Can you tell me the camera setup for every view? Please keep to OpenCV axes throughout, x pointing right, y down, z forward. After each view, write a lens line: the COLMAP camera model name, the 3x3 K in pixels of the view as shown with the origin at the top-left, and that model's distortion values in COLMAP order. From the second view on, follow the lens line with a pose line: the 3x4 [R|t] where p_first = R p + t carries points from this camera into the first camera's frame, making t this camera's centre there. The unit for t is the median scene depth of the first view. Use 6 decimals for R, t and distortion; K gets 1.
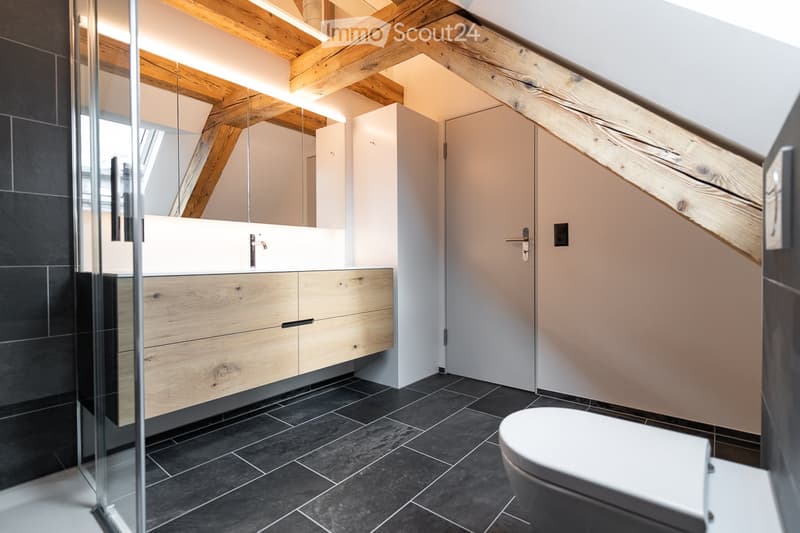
lens RADIAL K [[389.8, 0, 399.3], [0, 389.8, 265.0], [0, 0, 1]] dist [0.009947, -0.003754]
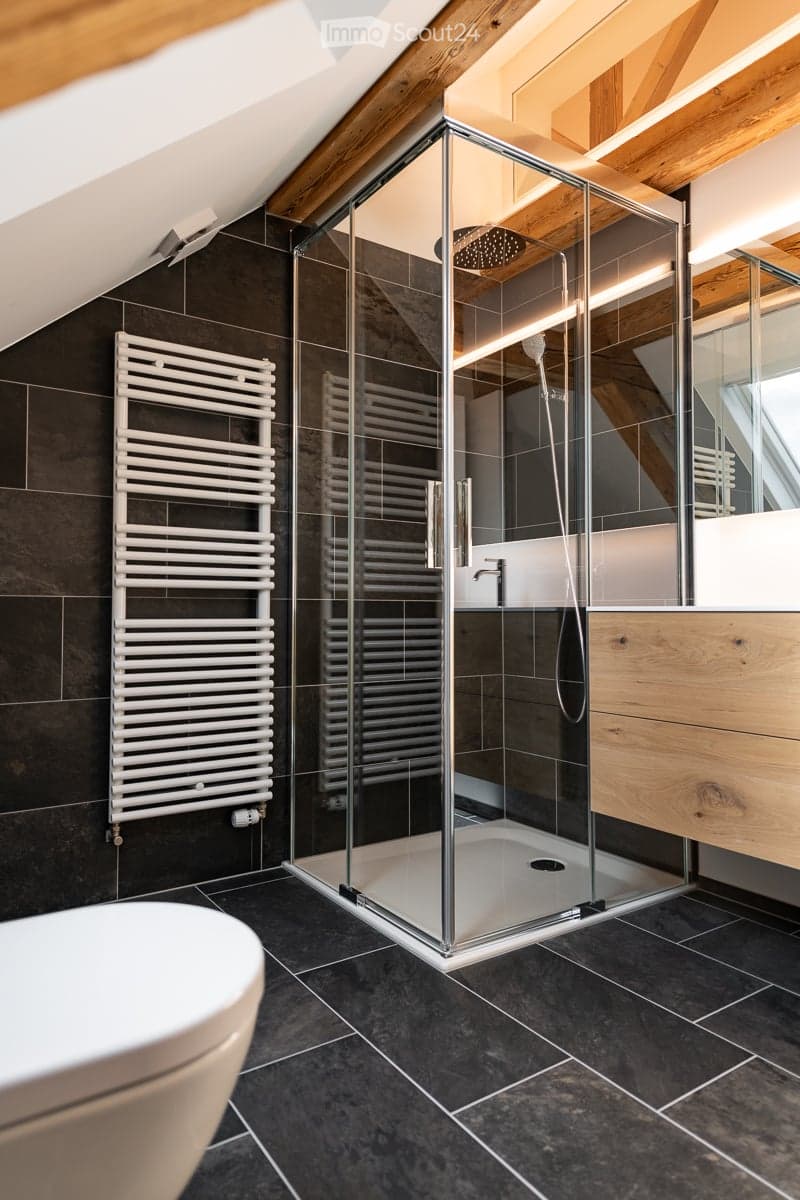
lens RADIAL K [[762.2, 0, 399.1], [0, 762.2, 593.7], [0, 0, 1]] dist [0.002859, -0.001683]
pose [[-0.295585, -0.014217, -0.955211, 0.746782], [-0.013860, 0.999848, -0.010593, 0.017601], [0.955216, 0.010108, -0.295737, 1.015164]]
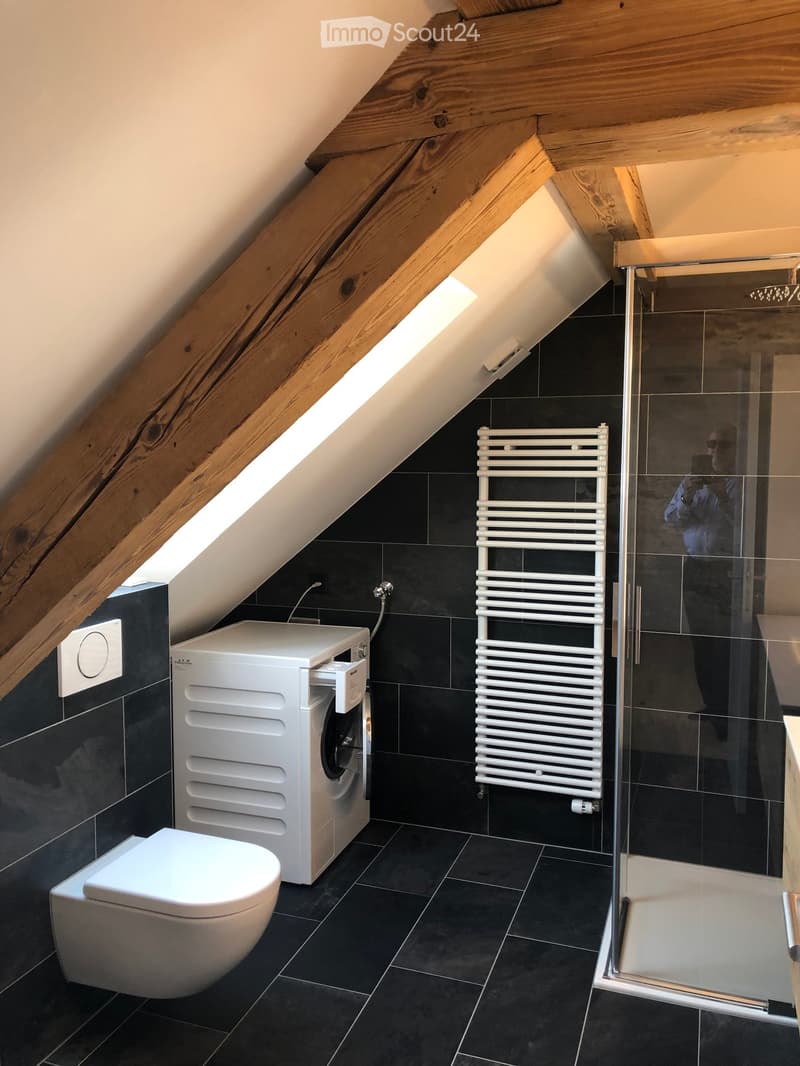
lens RADIAL K [[869.0, 0, 400.6], [0, 869.0, 534.0], [0, 0, 1]] dist [-0.014323, -0.005702]
pose [[-0.943313, 0.029605, -0.330581, 0.451373], [-0.005539, 0.994471, 0.104863, -0.454649], [0.331857, 0.100750, -0.937934, 2.109519]]
